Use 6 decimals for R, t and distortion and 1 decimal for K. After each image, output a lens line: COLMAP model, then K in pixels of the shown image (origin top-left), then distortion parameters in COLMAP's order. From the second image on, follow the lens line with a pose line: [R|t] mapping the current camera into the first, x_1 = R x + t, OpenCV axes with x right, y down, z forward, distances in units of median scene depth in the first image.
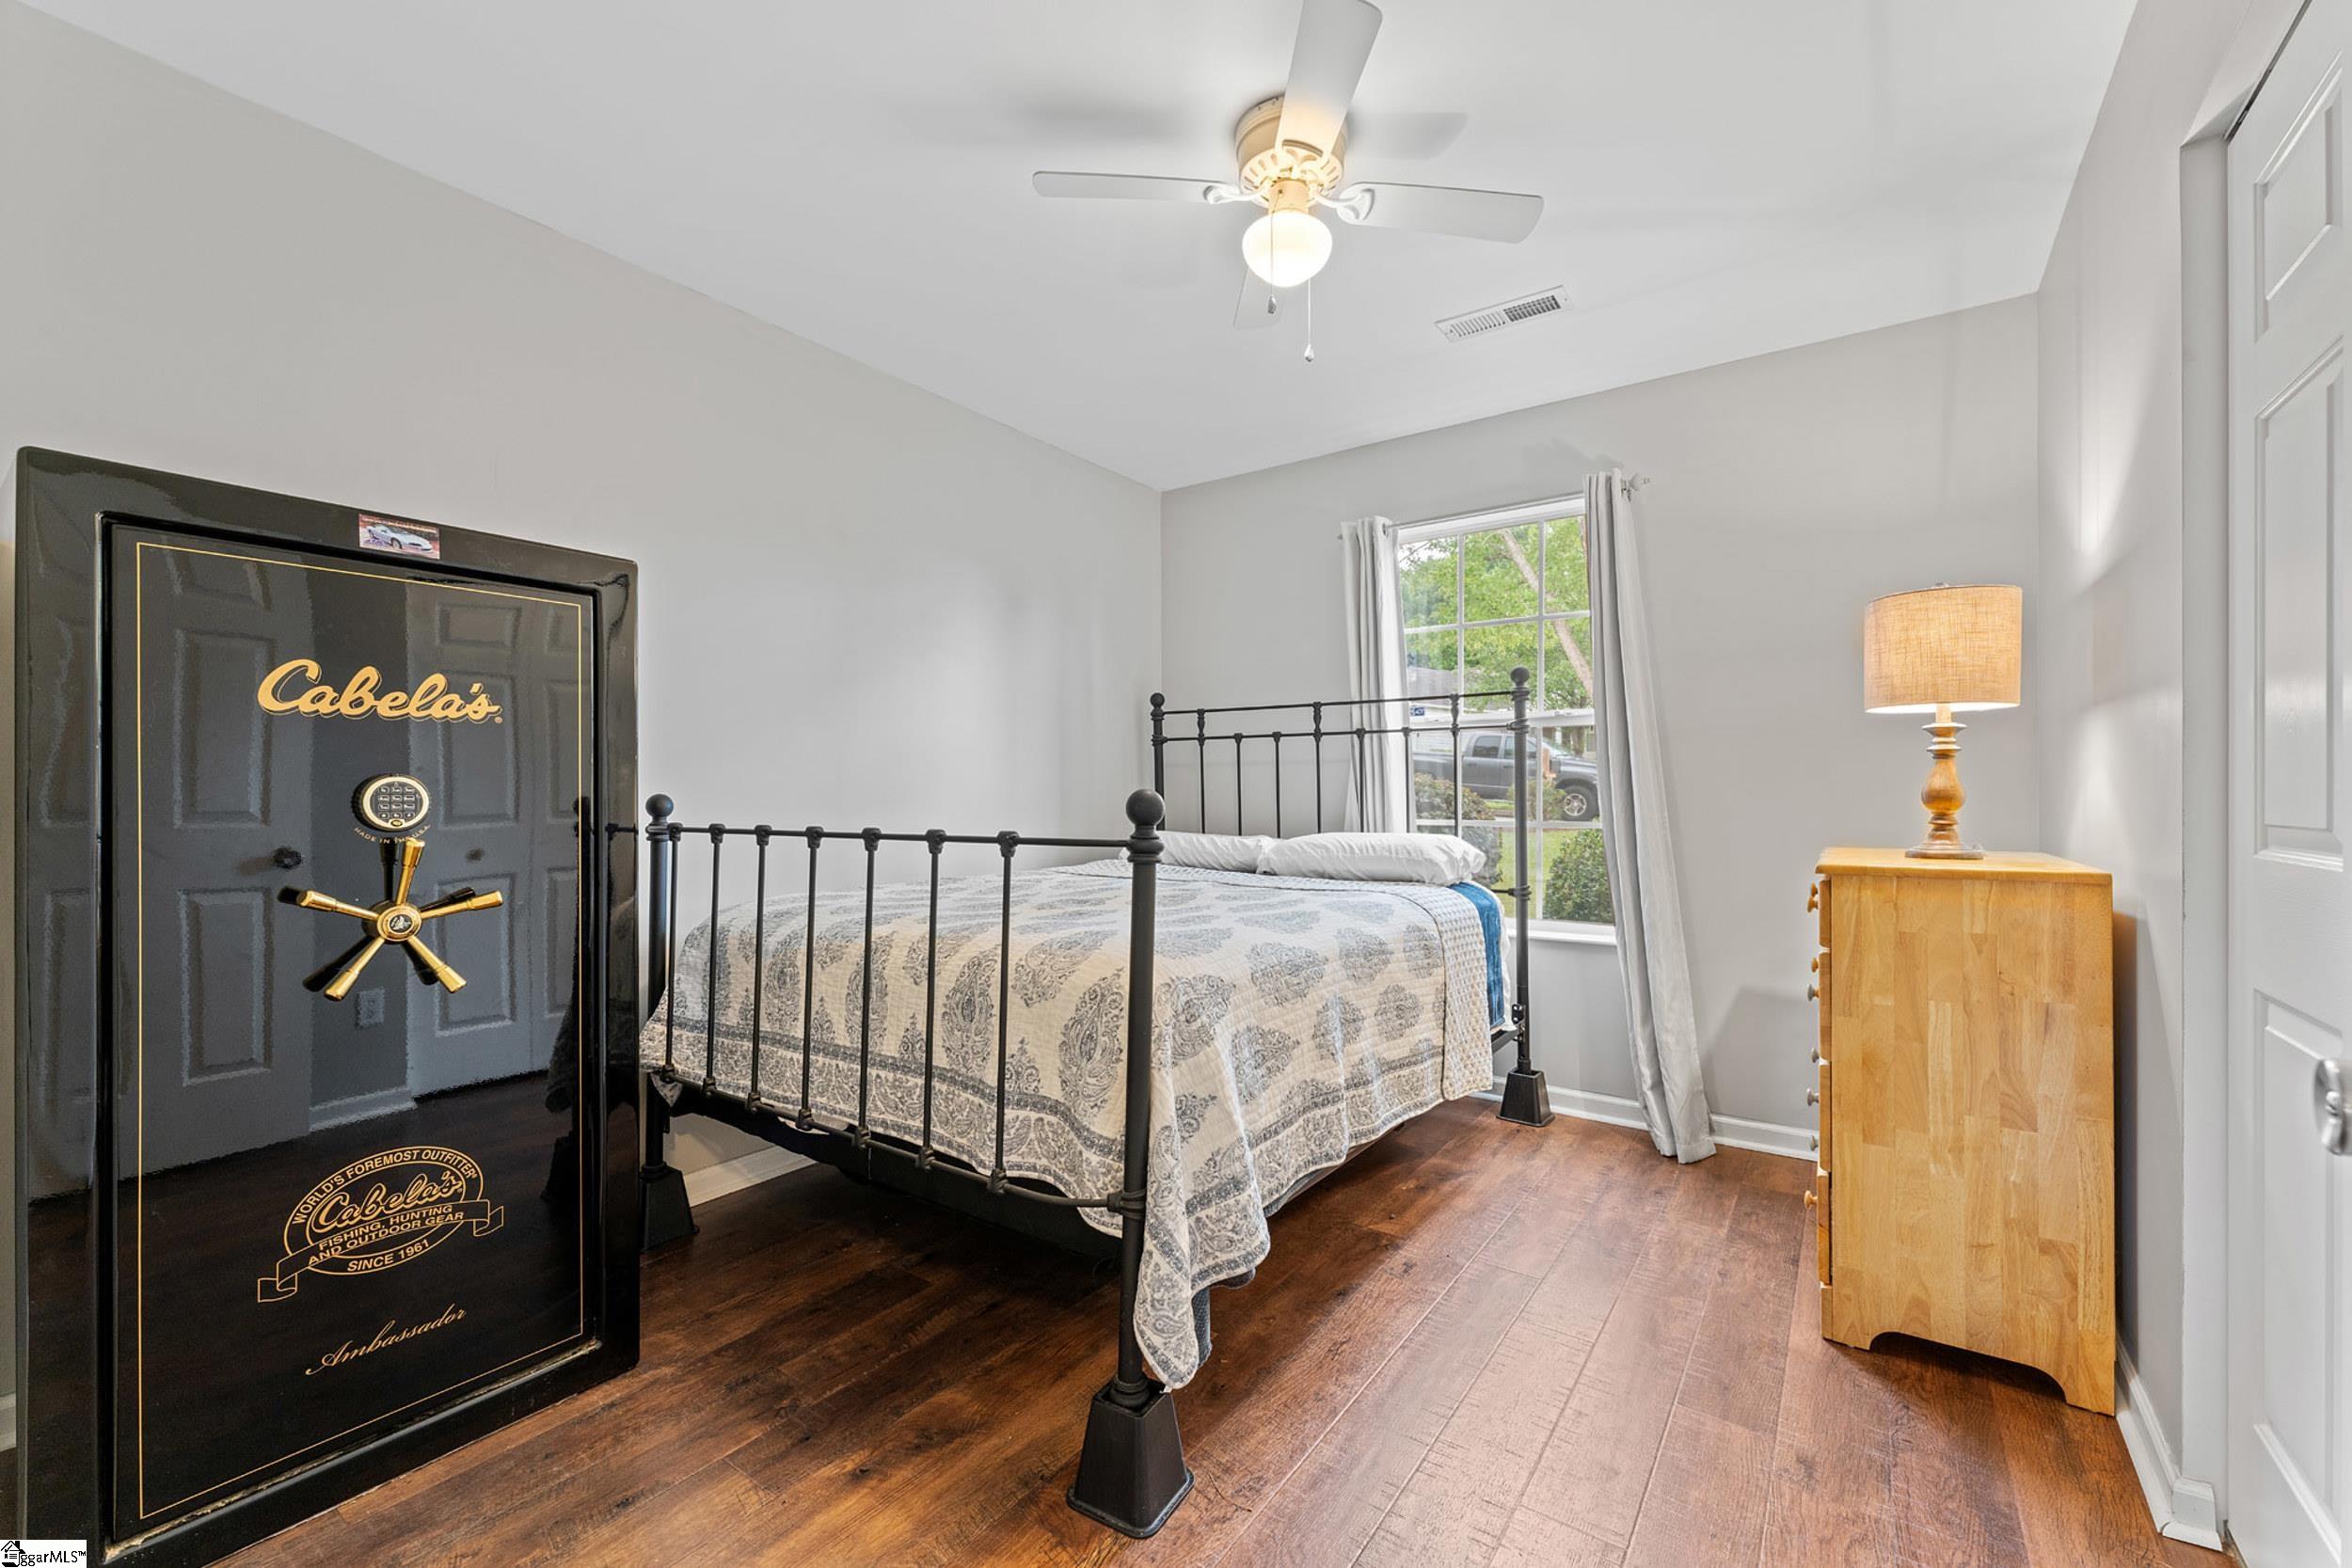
lens RADIAL K [[946.6, 0, 1173.6], [0, 946.6, 792.8], [0, 0, 1]] dist [-0.000626, 0.000019]
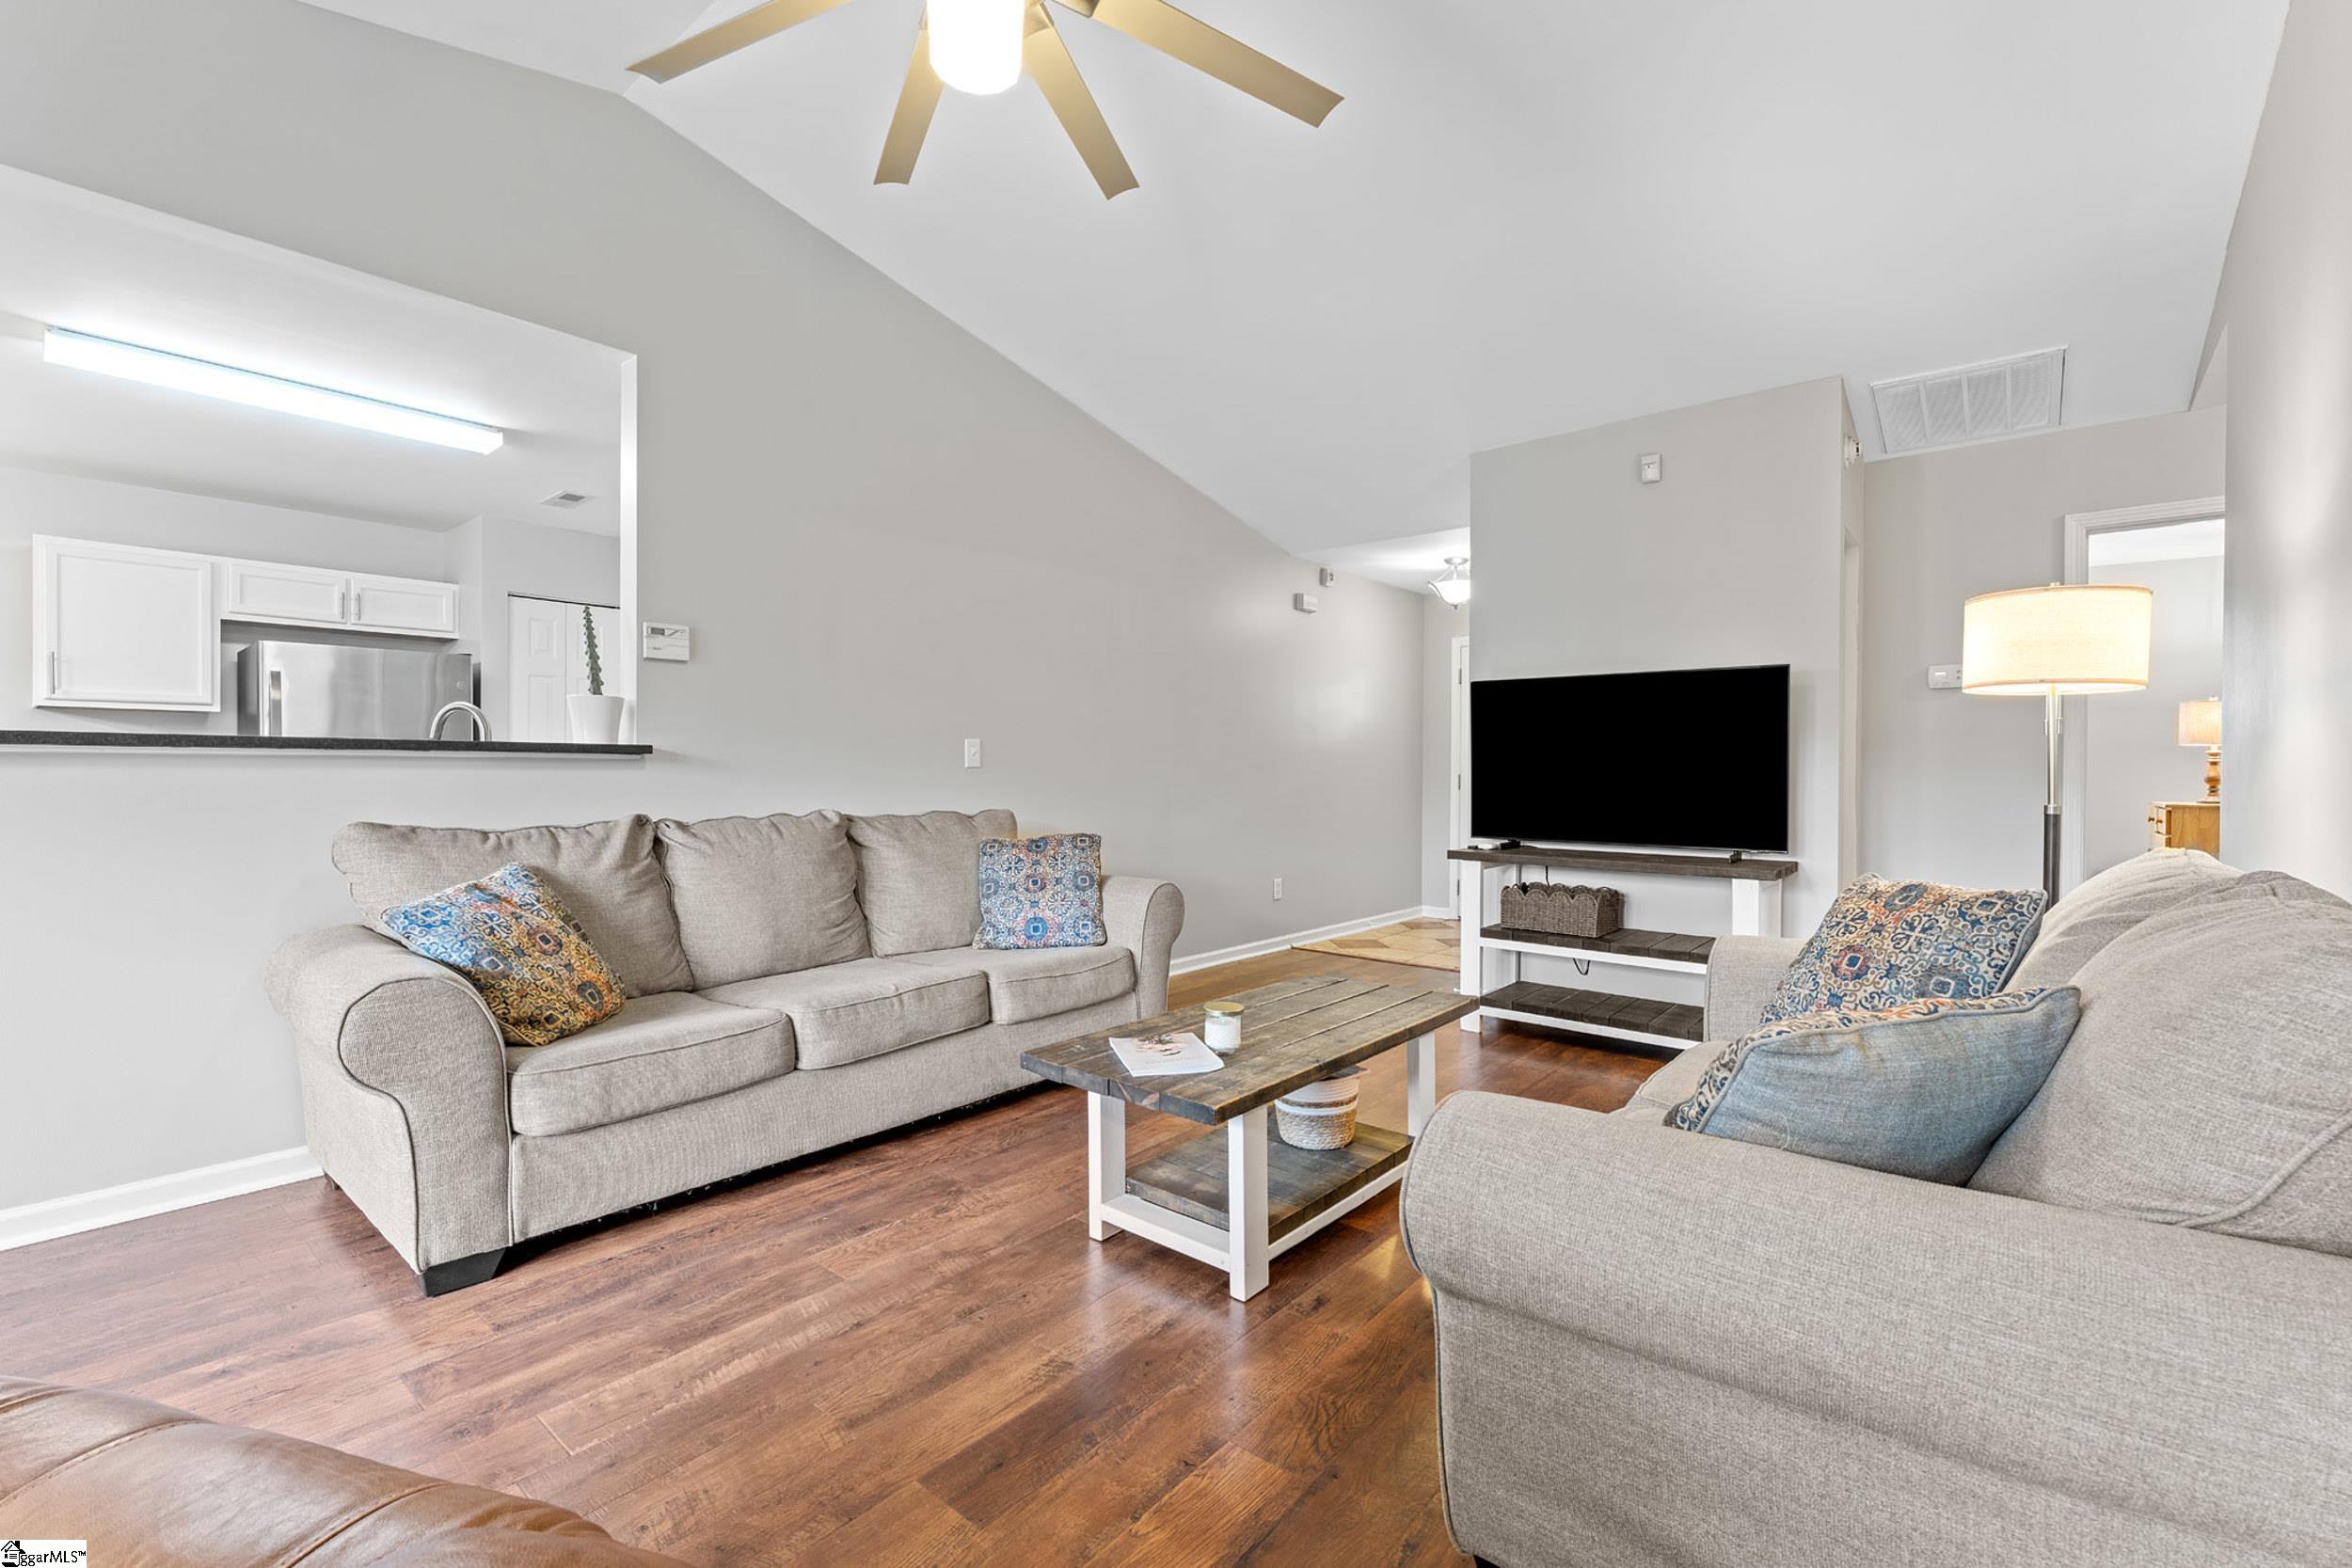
lens RADIAL K [[1006.8, 0, 1185.0], [0, 1006.8, 776.4], [0, 0, 1]] dist [-0.001749, -0.000245]
pose [[0.998116, -0.001769, -0.061330, -1.750843], [0.002216, 0.999972, 0.007214, -0.029072], [0.061316, -0.007336, 0.998091, -1.832703]]
